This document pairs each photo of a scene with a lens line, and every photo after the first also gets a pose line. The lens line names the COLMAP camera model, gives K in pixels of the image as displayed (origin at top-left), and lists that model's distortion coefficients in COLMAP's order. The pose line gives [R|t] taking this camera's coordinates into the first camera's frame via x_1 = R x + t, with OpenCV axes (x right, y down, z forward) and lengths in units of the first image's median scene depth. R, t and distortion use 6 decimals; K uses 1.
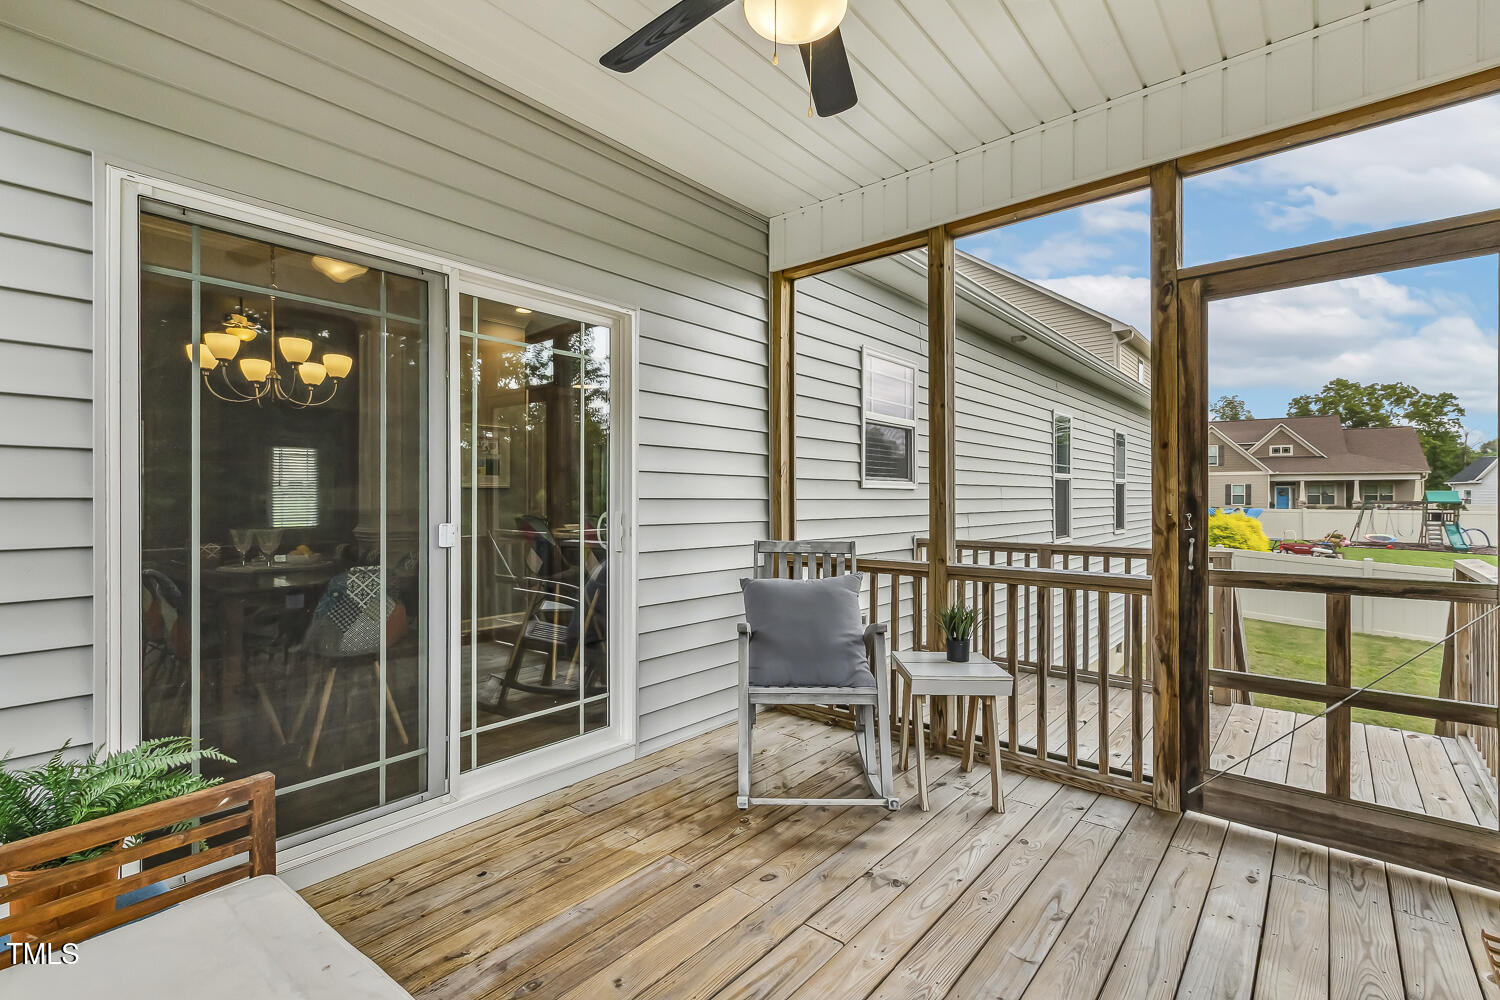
lens RADIAL K [[673.5, 0, 730.8], [0, 673.5, 494.2], [0, 0, 1]] dist [-0.000338, -0.000014]
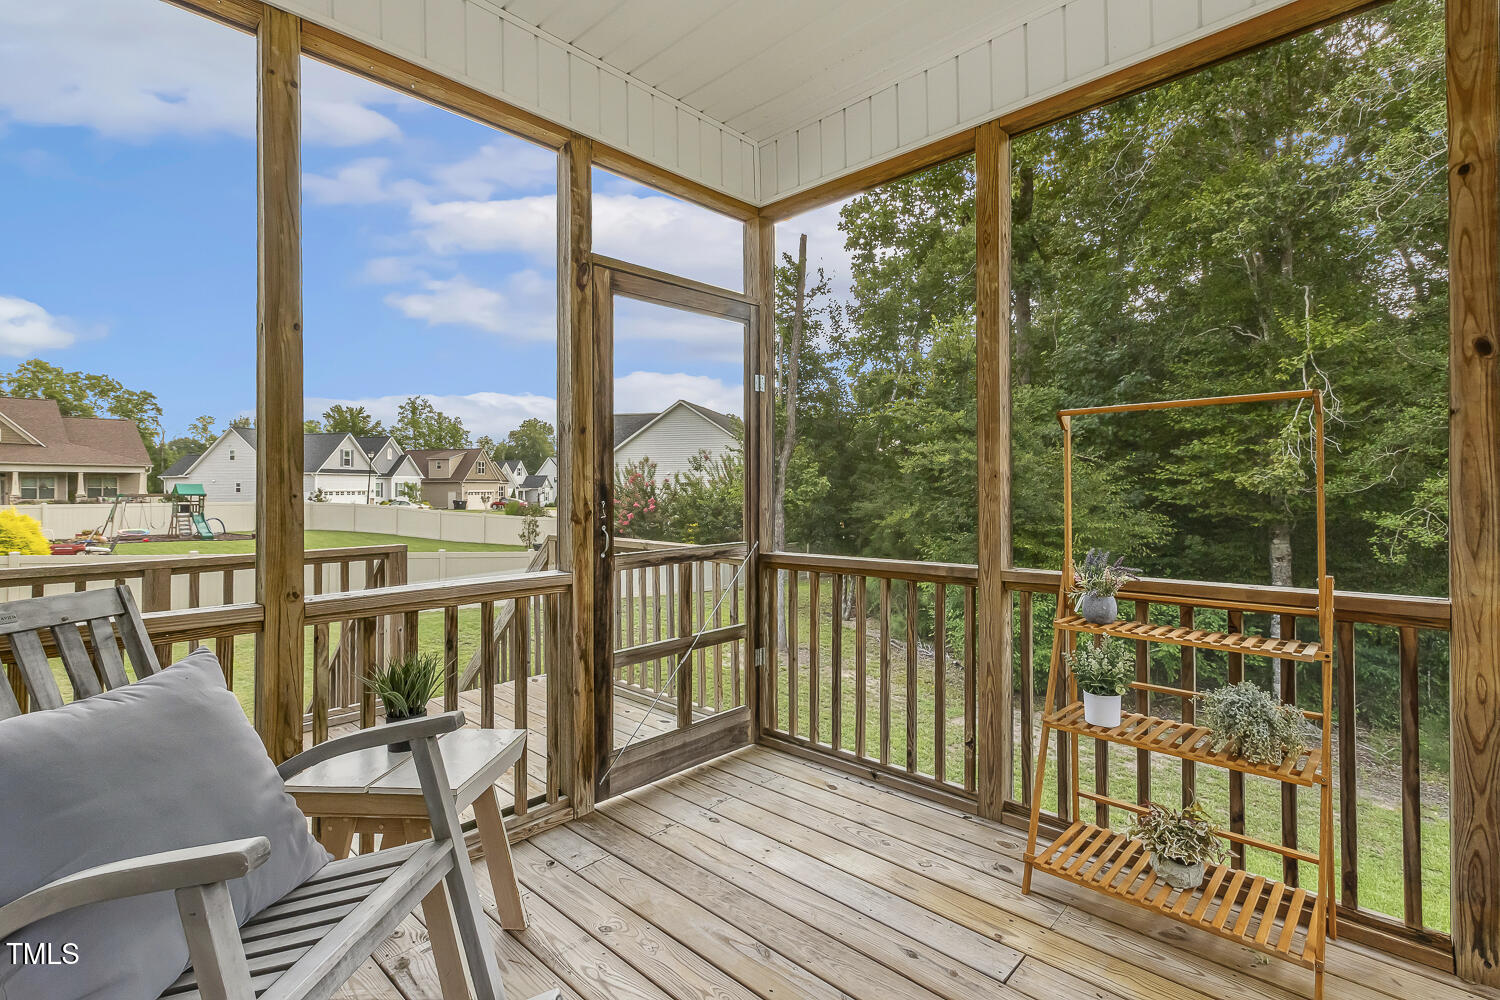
lens RADIAL K [[700.2, 0, 748.9], [0, 700.2, 474.0], [0, 0, 1]] dist [0.002653, 0.000305]
pose [[0.031098, 0.018377, 0.999347, -0.339269], [0.000946, 0.999830, -0.018415, 0.007900], [-0.999516, 0.001519, 0.031076, 0.736367]]
